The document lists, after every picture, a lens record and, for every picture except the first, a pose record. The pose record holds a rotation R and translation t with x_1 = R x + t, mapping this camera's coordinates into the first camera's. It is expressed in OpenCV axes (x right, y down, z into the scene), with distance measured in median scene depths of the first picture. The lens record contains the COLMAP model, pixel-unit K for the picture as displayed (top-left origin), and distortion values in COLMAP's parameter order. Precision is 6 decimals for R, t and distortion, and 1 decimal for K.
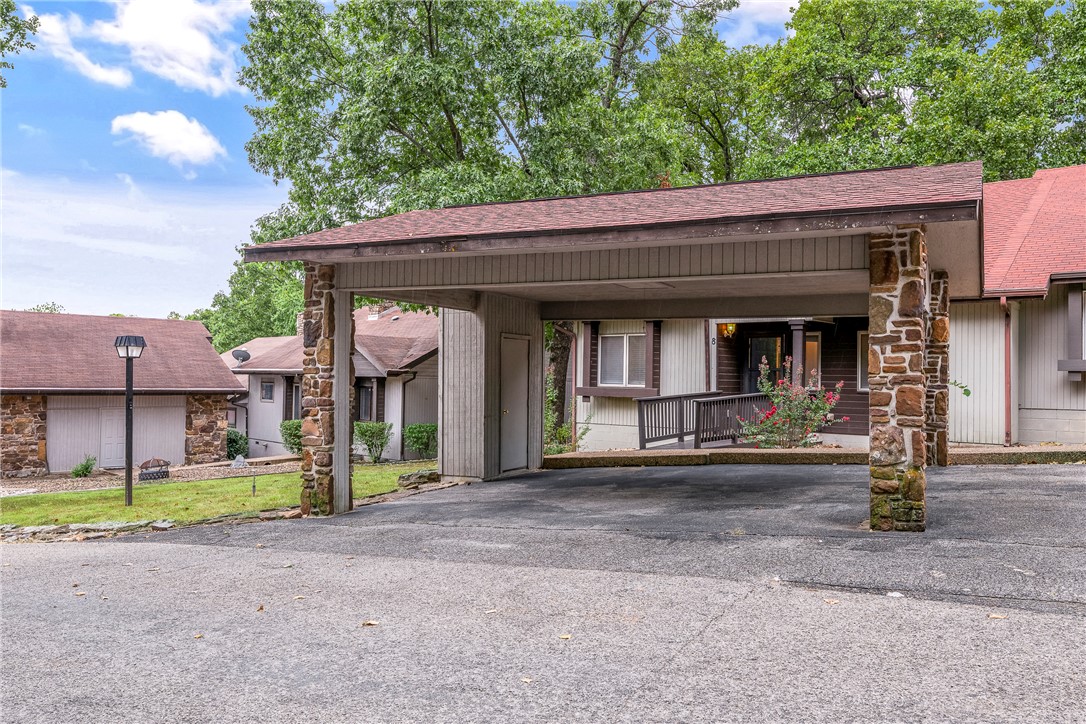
lens RADIAL K [[661.2, 0, 543.4], [0, 661.2, 362.6], [0, 0, 1]] dist [-0.000224, 0.000484]
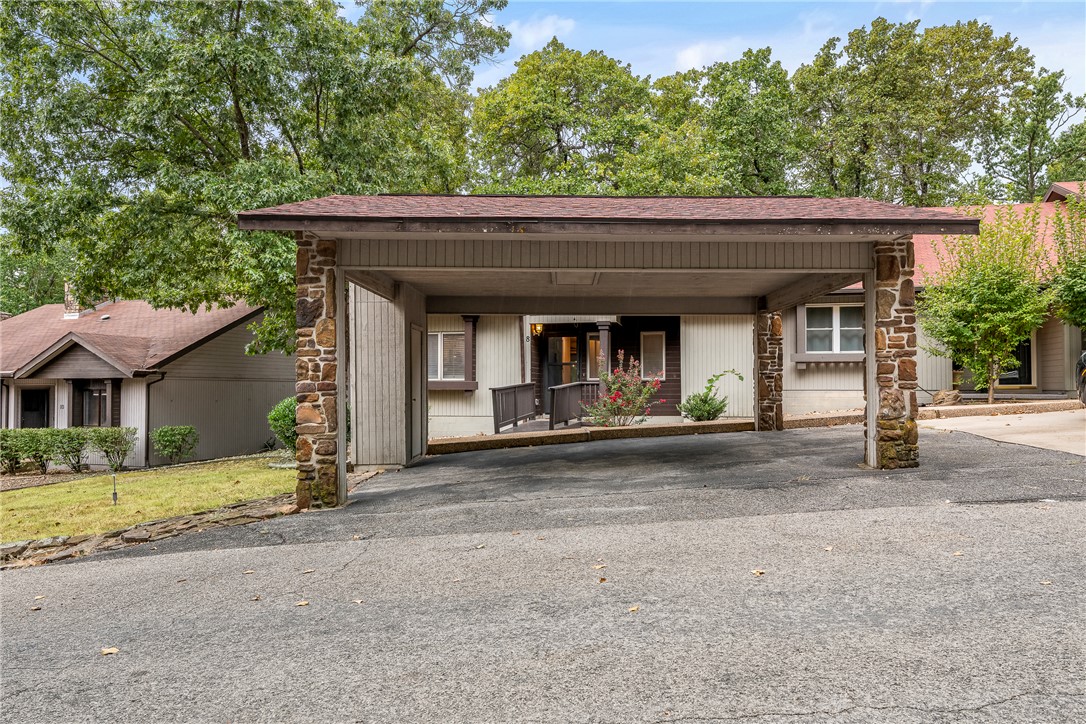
lens RADIAL K [[595.3, 0, 542.7], [0, 595.3, 362.6], [0, 0, 1]] dist [-0.001685, -0.000452]
pose [[0.928060, -0.002993, 0.372418, -0.358563], [0.002746, 0.999996, 0.001194, 0.025787], [-0.372420, -0.000085, 0.928064, 0.104436]]
